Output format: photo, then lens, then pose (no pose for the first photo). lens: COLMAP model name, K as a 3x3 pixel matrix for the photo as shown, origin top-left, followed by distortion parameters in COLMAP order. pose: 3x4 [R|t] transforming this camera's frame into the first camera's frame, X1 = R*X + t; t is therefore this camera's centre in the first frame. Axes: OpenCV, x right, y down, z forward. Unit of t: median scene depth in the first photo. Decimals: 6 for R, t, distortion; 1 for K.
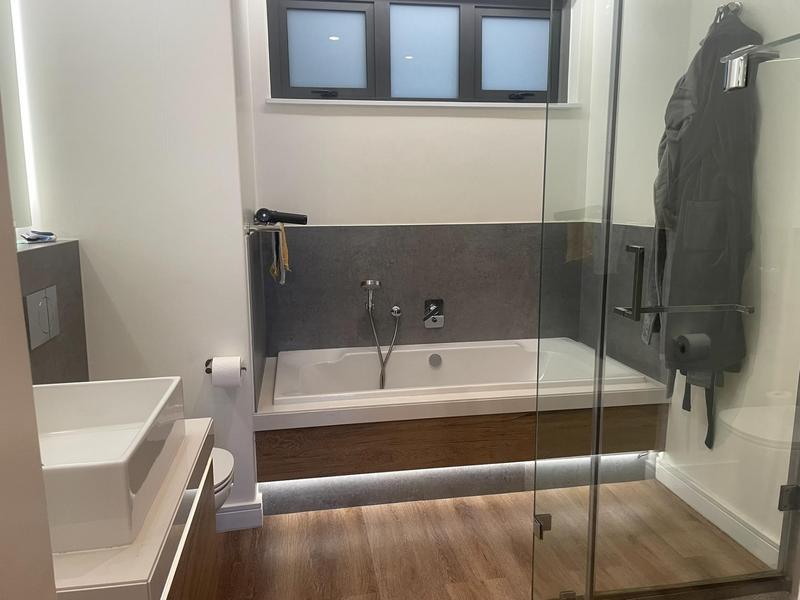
lens RADIAL K [[605.4, 0, 404.6], [0, 605.4, 302.2], [0, 0, 1]] dist [0.084015, -0.108188]
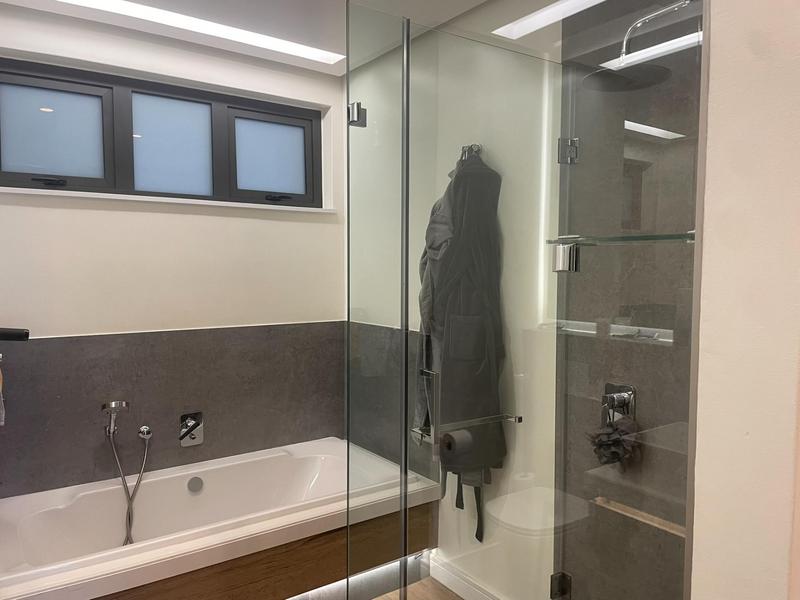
lens RADIAL K [[605.4, 0, 403.2], [0, 605.4, 298.1], [0, 0, 1]] dist [0.084015, -0.108188]
pose [[0.900066, -0.013262, 0.435553, -0.072084], [0.063621, 0.992825, -0.101242, -0.073749], [-0.431085, 0.118835, 0.894452, 0.053056]]
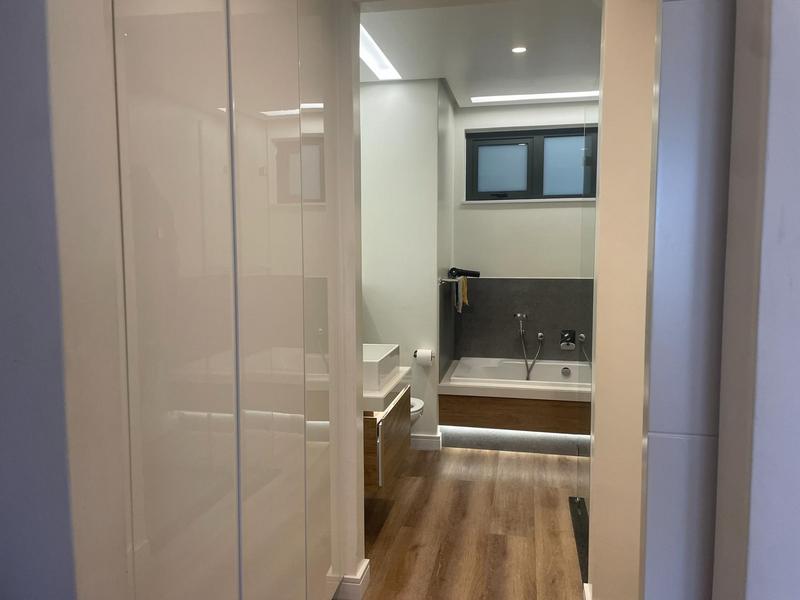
lens RADIAL K [[605.4, 0, 400.3], [0, 605.4, 294.0], [0, 0, 1]] dist [0.084015, -0.108188]
pose [[0.928541, 0.032961, -0.369765, 0.255058], [-0.064810, 0.995147, -0.074041, 0.052699], [0.365530, 0.092715, 0.926171, -0.605088]]
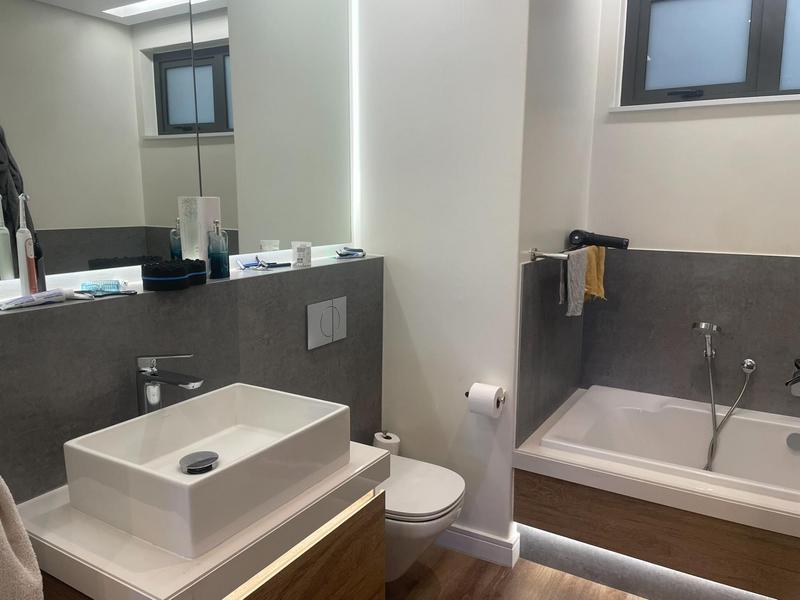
lens RADIAL K [[605.4, 0, 404.5], [0, 605.4, 299.7], [0, 0, 1]] dist [0.084015, -0.108188]
pose [[0.753554, 0.122996, -0.645777, 0.181056], [-0.121994, 0.991442, 0.046477, -0.061361], [0.645967, 0.043758, 0.762110, 0.136002]]
